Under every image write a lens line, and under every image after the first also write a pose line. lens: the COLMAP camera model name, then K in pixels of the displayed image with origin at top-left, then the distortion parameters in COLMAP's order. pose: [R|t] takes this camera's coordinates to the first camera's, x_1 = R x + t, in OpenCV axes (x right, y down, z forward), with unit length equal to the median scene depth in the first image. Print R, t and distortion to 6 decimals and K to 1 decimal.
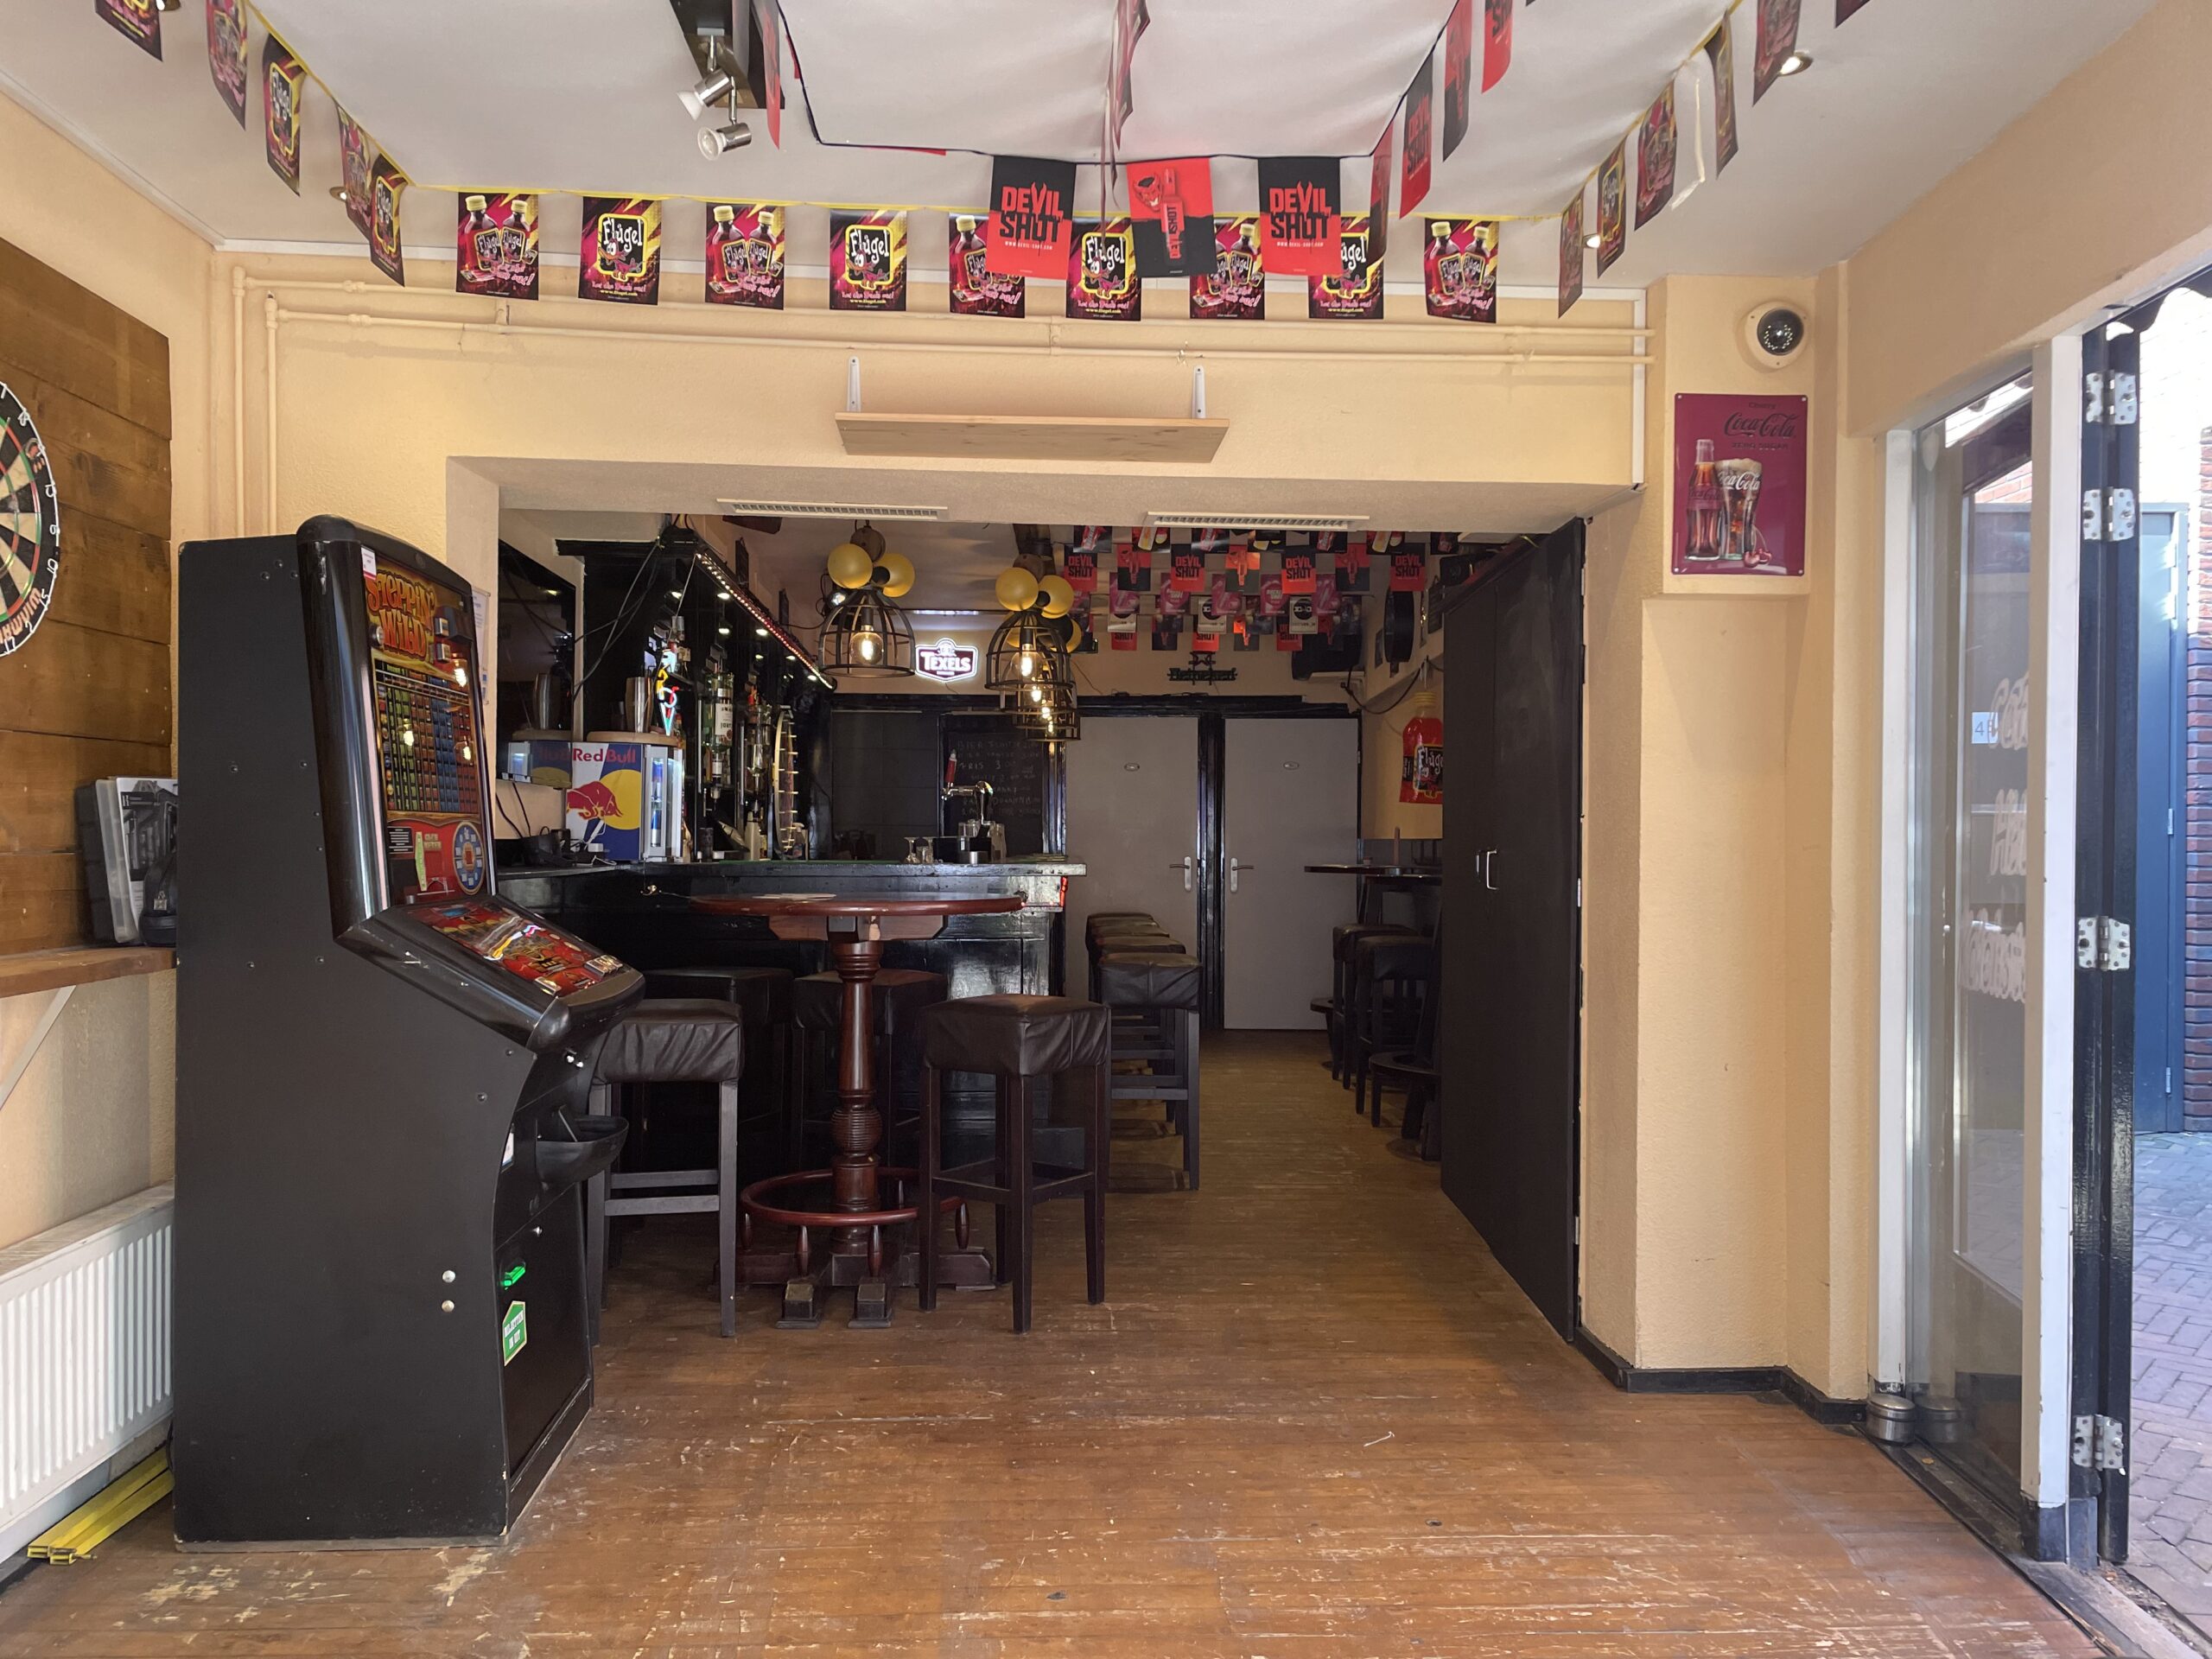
lens RADIAL K [[1670.2, 0, 1095.3], [0, 1670.2, 823.9], [0, 0, 1]] dist [0.082396, -0.105875]
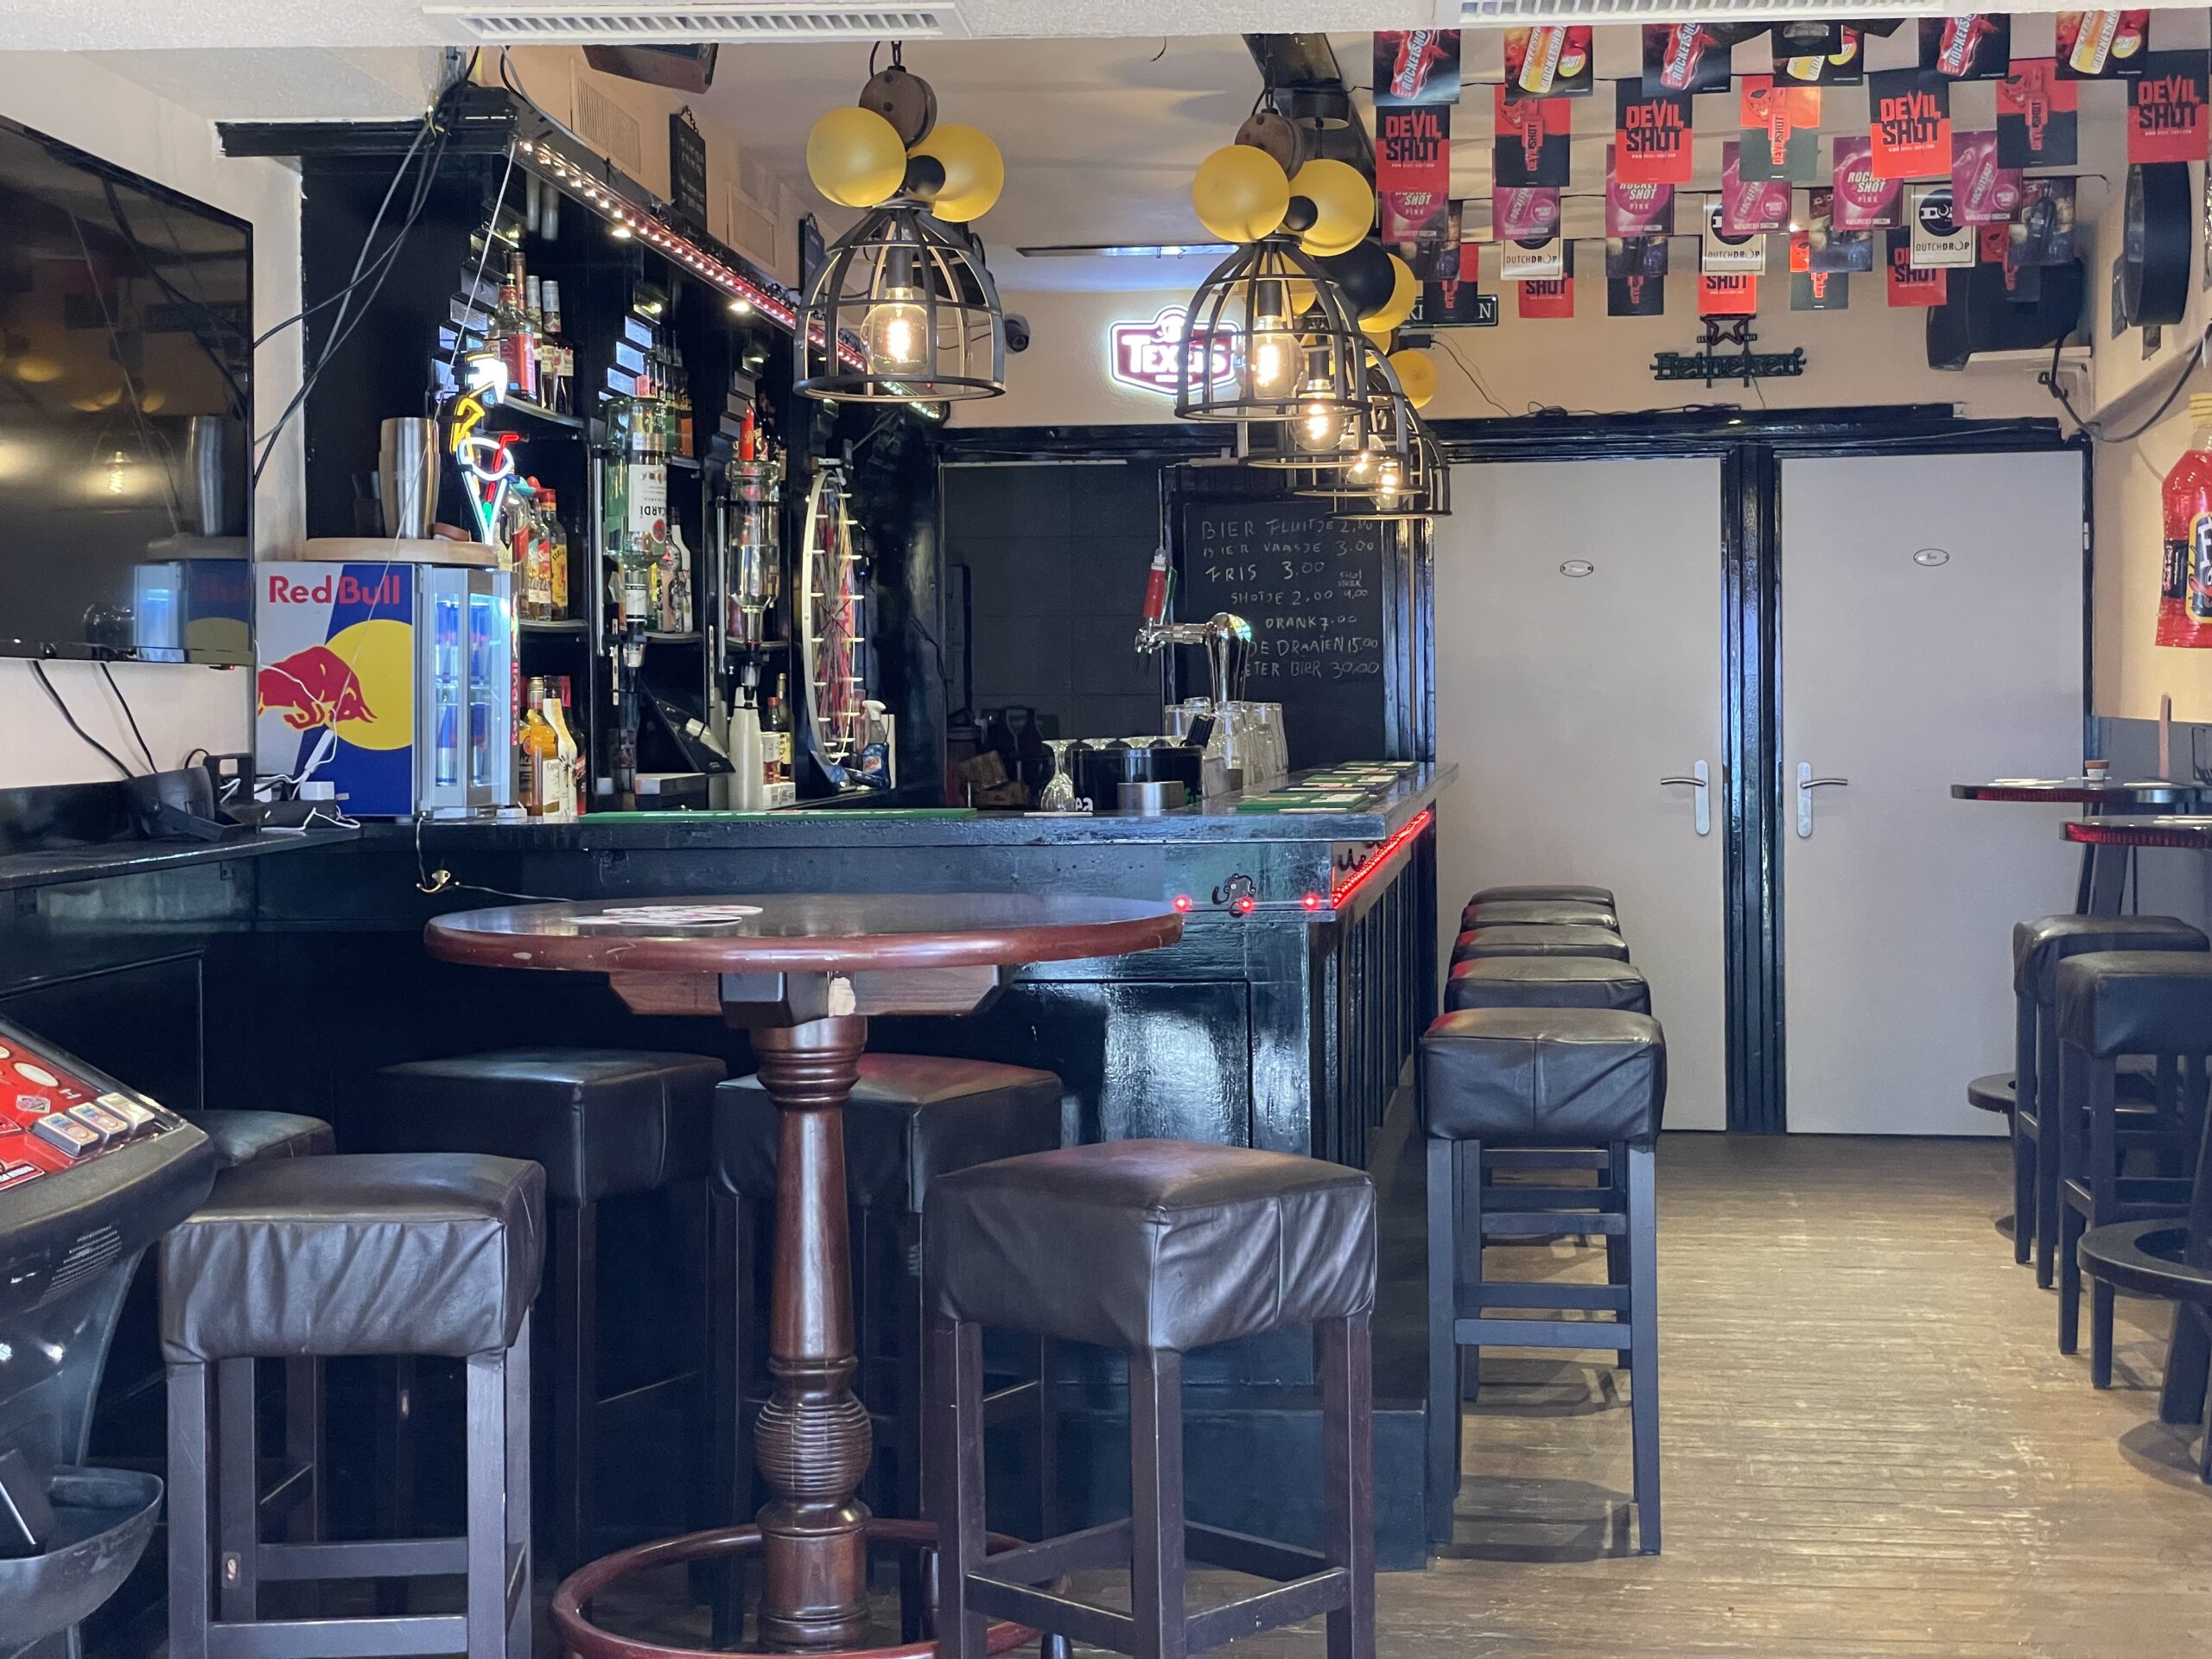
lens RADIAL K [[3300.3, 0, 1105.7], [0, 3300.3, 745.8], [0, 0, 1]] dist [0.152617, -0.413570]
pose [[0.989206, -0.012889, -0.145961, 0.037720], [0.016425, 0.999599, 0.023051, -0.011781], [0.145606, -0.025200, 0.989022, 0.097678]]
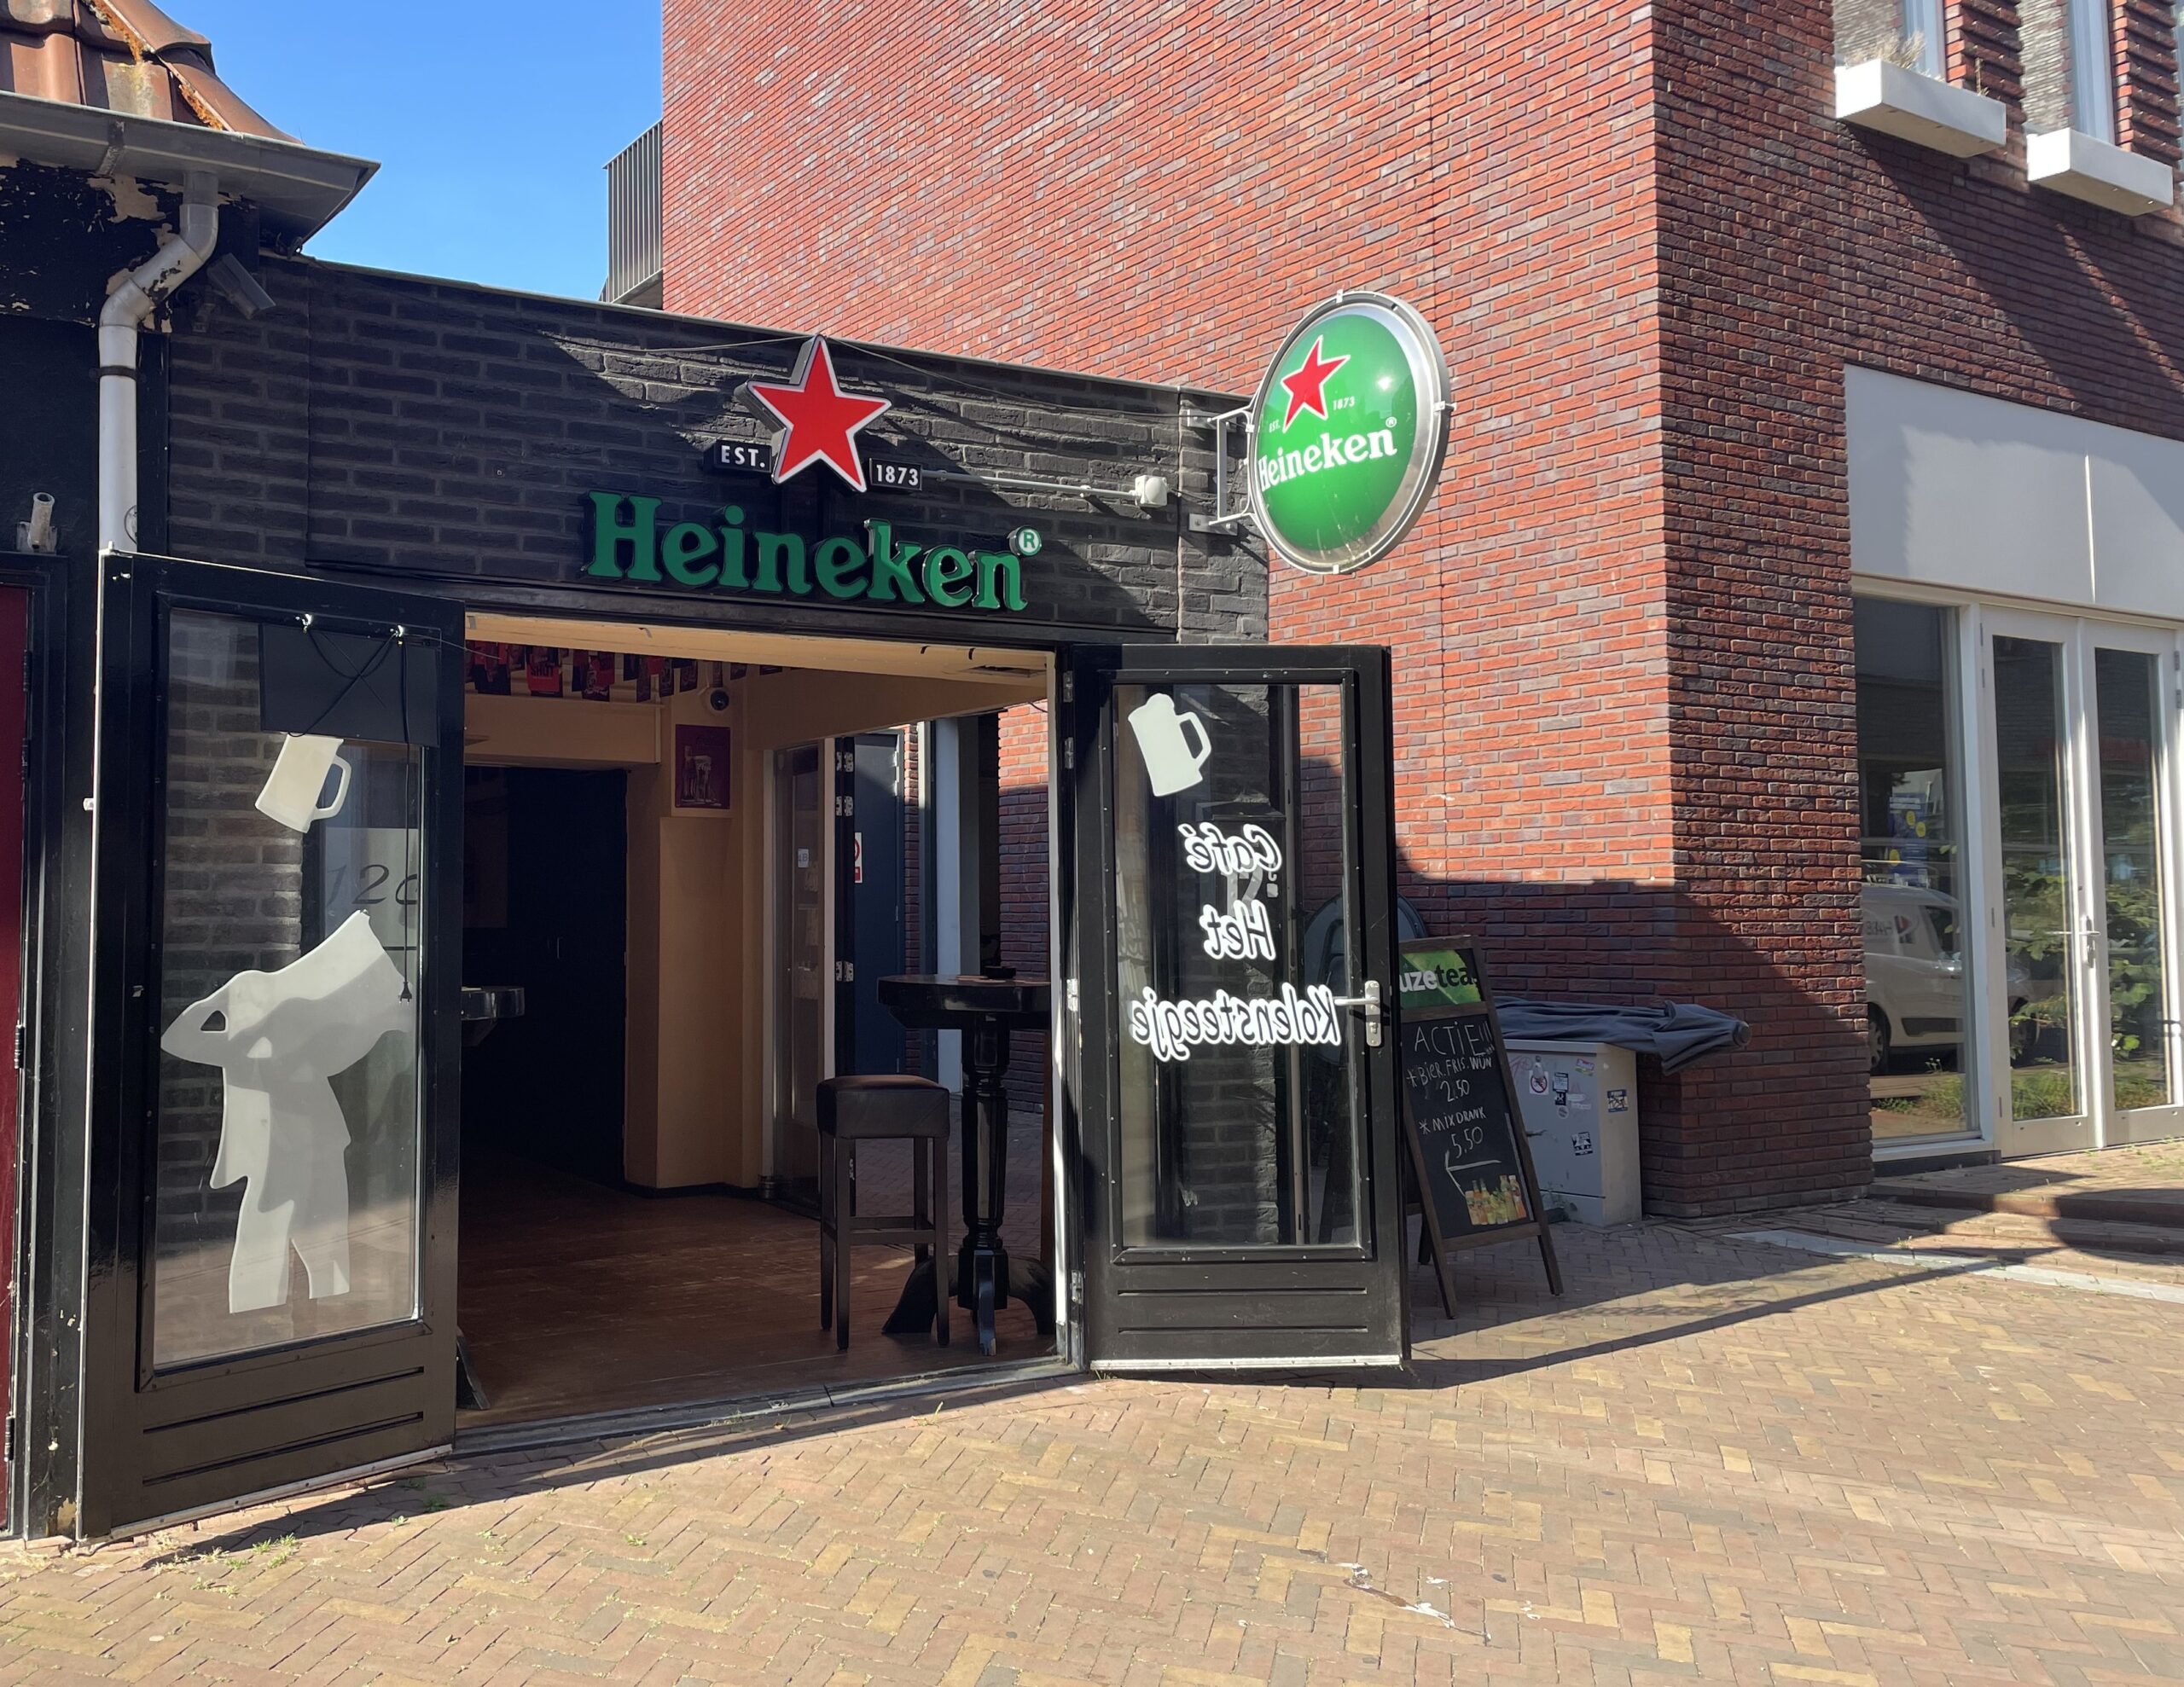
lens RADIAL K [[1975.3, 0, 825.1], [0, 1975.3, 770.3], [0, 0, 1]] dist [0.091383, -0.157387]
pose [[0.878883, 0.023253, 0.476470, -0.873834], [0.008151, 0.997934, -0.063736, -0.043816], [-0.476967, 0.059900, 0.876878, -1.644971]]
